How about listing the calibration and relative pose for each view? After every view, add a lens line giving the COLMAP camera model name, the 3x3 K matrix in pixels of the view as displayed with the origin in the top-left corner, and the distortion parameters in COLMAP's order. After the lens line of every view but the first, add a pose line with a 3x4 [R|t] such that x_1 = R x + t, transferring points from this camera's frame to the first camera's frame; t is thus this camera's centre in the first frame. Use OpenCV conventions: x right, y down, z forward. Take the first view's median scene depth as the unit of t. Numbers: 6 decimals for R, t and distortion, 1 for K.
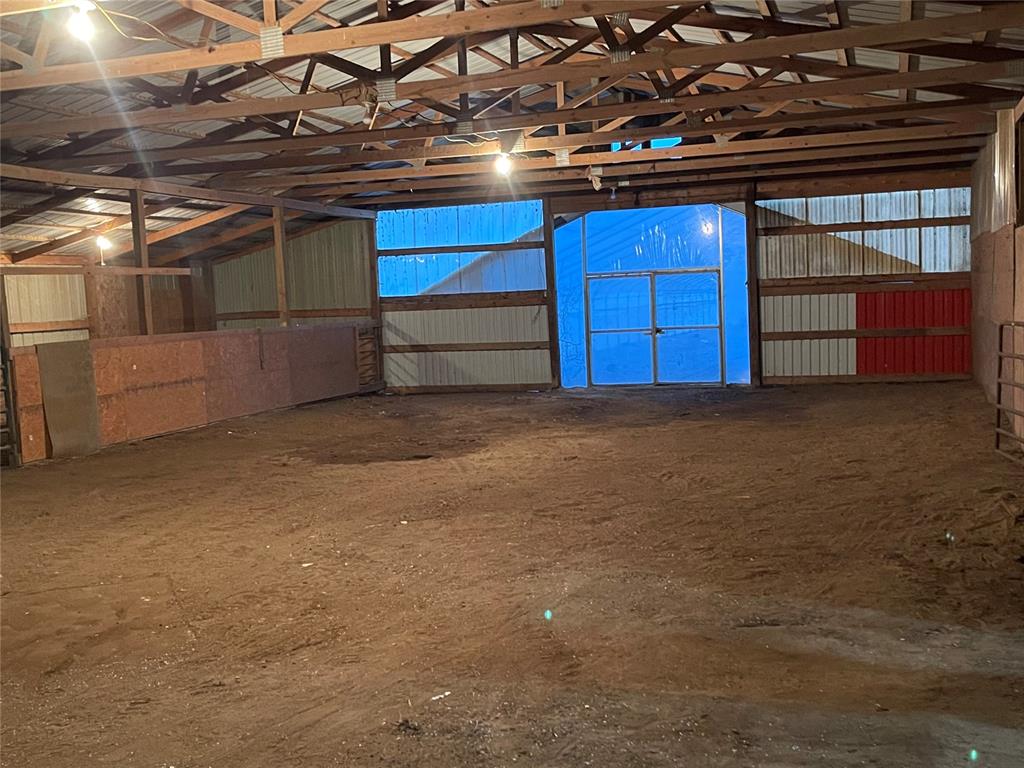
lens RADIAL K [[1121.2, 0, 512.0], [0, 1121.2, 384.0], [0, 0, 1]] dist [0.021460, 0.013044]
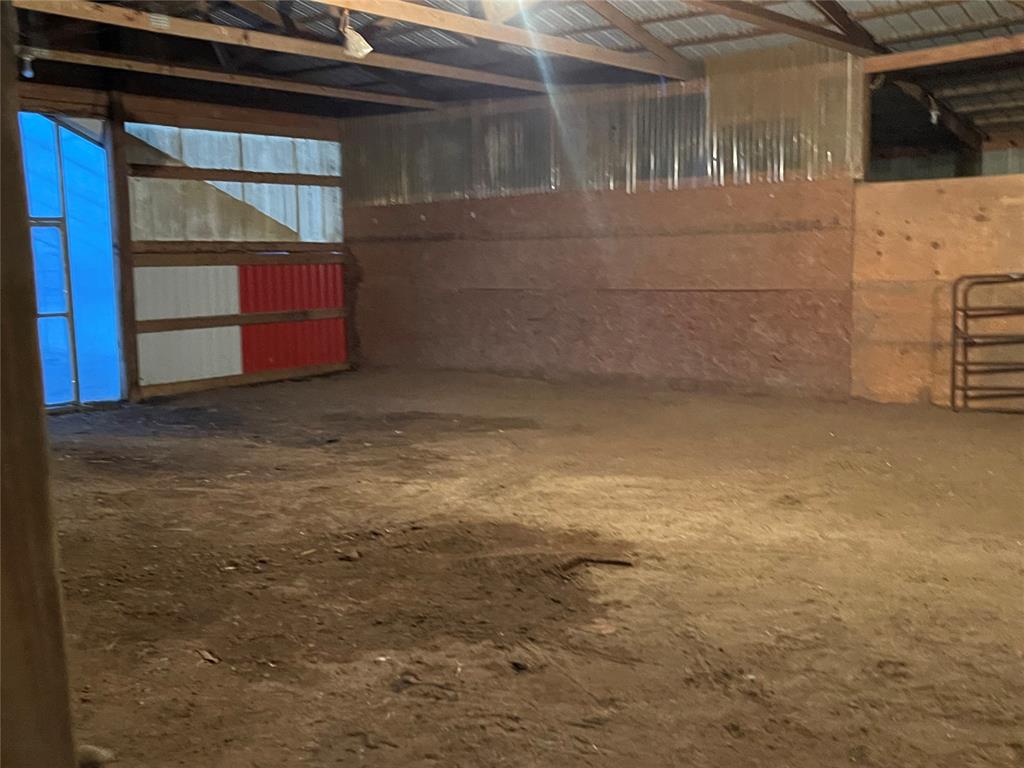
lens RADIAL K [[1121.2, 0, 512.0], [0, 1121.2, 384.0], [0, 0, 1]] dist [0.021460, 0.013044]
pose [[0.346373, -0.072676, 0.935278, -0.337328], [0.079369, 0.995690, 0.047977, -0.023411], [-0.934733, 0.057615, 0.350648, 0.571483]]
